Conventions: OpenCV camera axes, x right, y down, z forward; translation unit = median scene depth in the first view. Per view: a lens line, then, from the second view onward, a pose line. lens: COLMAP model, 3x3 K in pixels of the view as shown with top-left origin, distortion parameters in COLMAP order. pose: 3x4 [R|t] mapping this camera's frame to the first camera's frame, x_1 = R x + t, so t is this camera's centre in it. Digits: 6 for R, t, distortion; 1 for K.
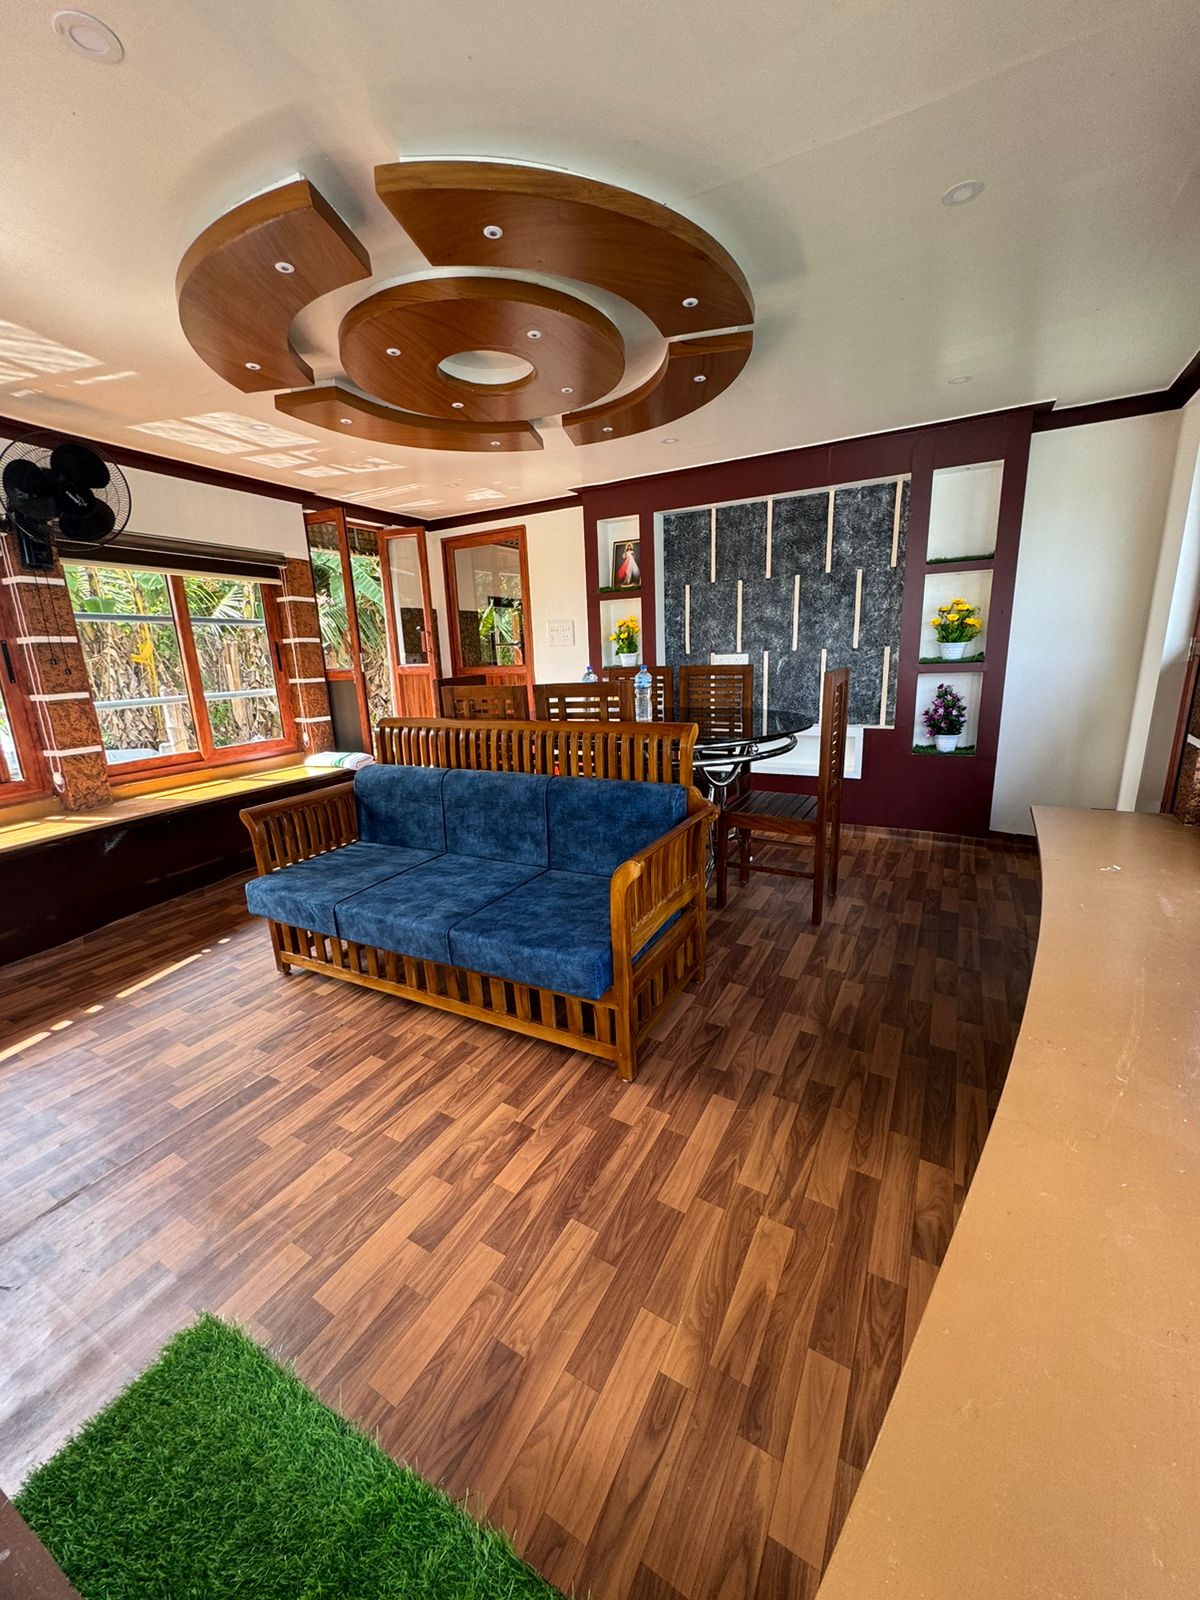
lens RADIAL K [[636.9, 0, 604.1], [0, 636.9, 803.5], [0, 0, 1]] dist [-0.003433, -0.000677]
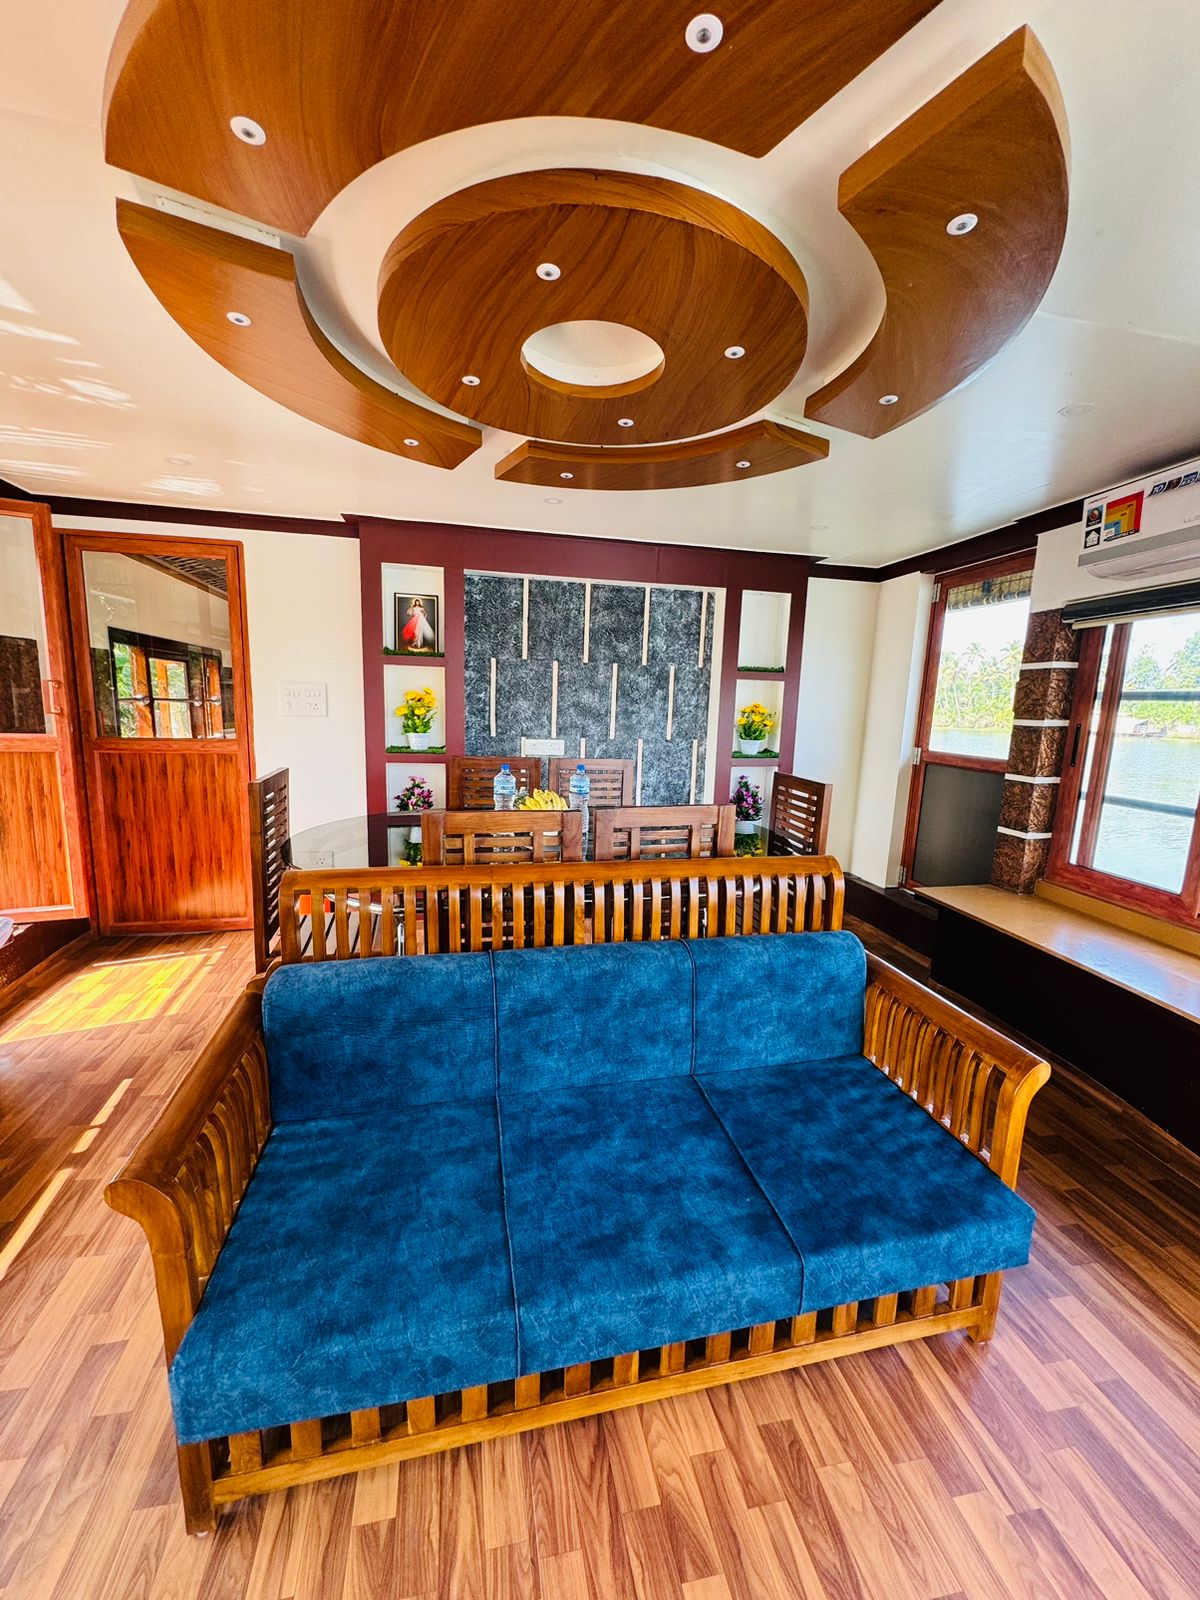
lens RADIAL K [[636.9, 0, 603.6], [0, 636.9, 801.8], [0, 0, 1]] dist [-0.003433, -0.000677]
pose [[0.745636, -0.041096, 0.665085, -0.371128], [0.097123, 0.994140, -0.047458, -0.105354], [-0.659237, 0.099981, 0.745258, 0.310681]]
